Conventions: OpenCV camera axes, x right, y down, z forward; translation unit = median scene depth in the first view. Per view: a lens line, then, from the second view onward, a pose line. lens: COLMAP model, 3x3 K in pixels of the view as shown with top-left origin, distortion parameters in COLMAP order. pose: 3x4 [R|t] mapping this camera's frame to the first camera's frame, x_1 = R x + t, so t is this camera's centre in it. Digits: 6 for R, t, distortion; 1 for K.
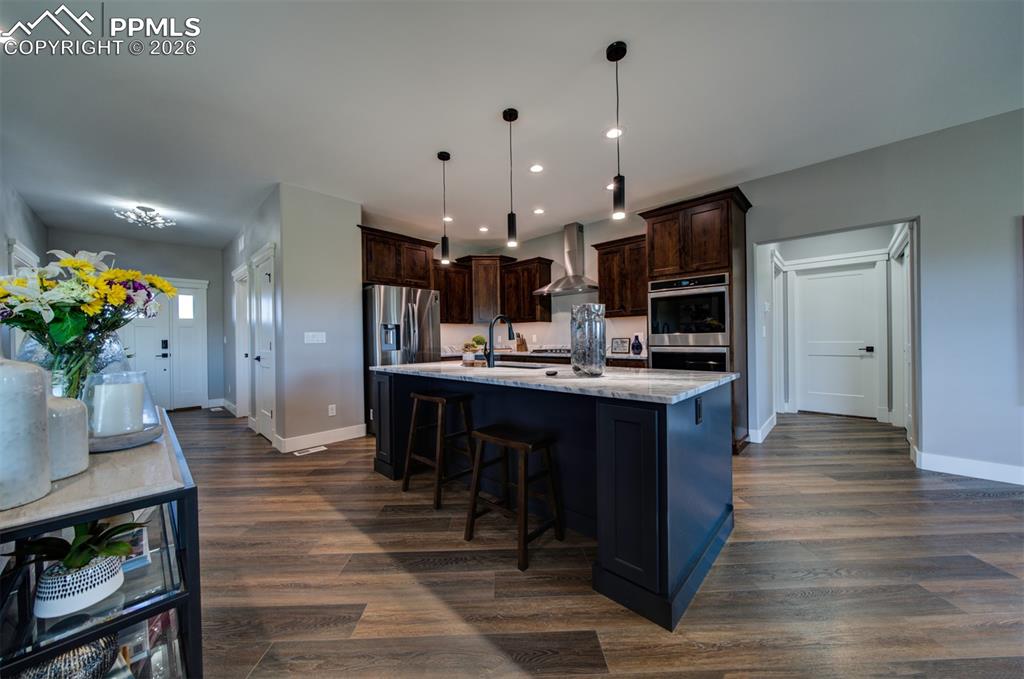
lens RADIAL K [[353.1, 0, 500.2], [0, 353.1, 339.8], [0, 0, 1]] dist [-0.001634, 0.000410]
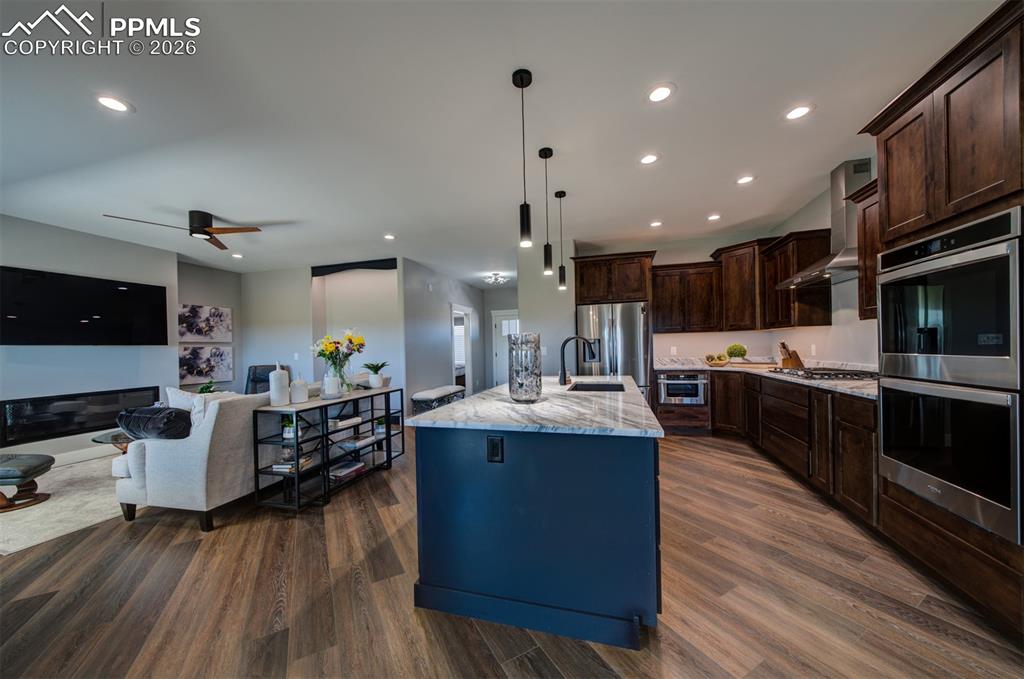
lens RADIAL K [[353.1, 0, 523.2], [0, 353.1, 348.3], [0, 0, 1]] dist [-0.001634, 0.000410]
pose [[0.488590, 0.010421, -0.872451, 0.606619], [0.013336, 0.999723, 0.019409, -0.038003], [0.872411, -0.021118, 0.488316, 0.262242]]
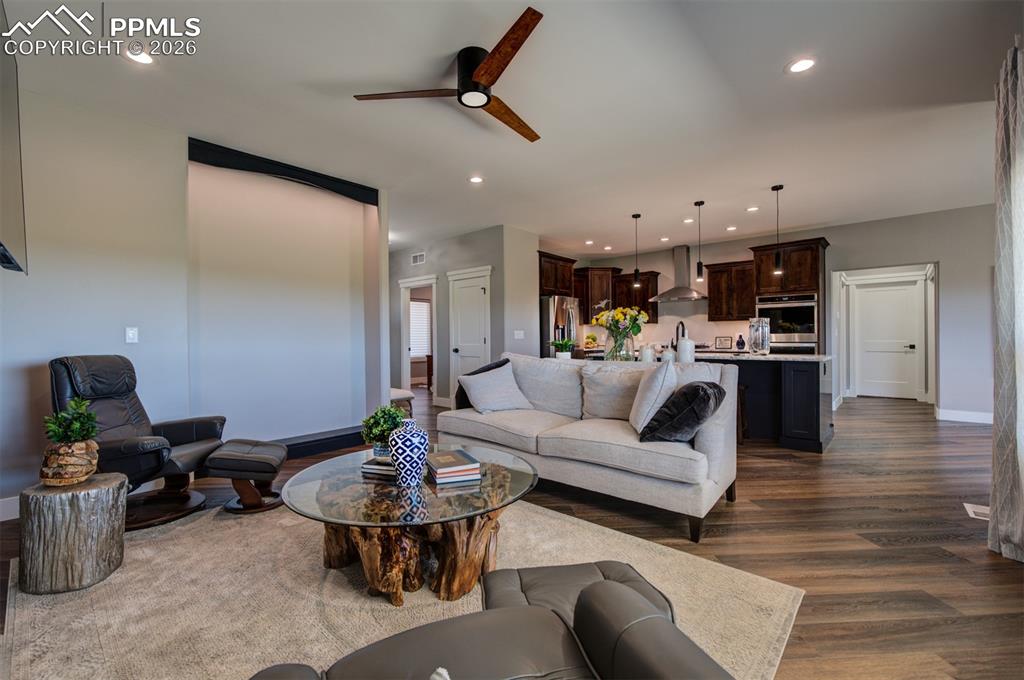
lens RADIAL K [[447.2, 0, 491.9], [0, 447.2, 340.3], [0, 0, 1]] dist [0.010883, 0.000156]
pose [[0.999117, 0.006943, 0.041426, -0.679177], [-0.006963, 0.999976, 0.000337, 0.015069], [-0.041423, -0.000625, 0.999142, -0.713542]]
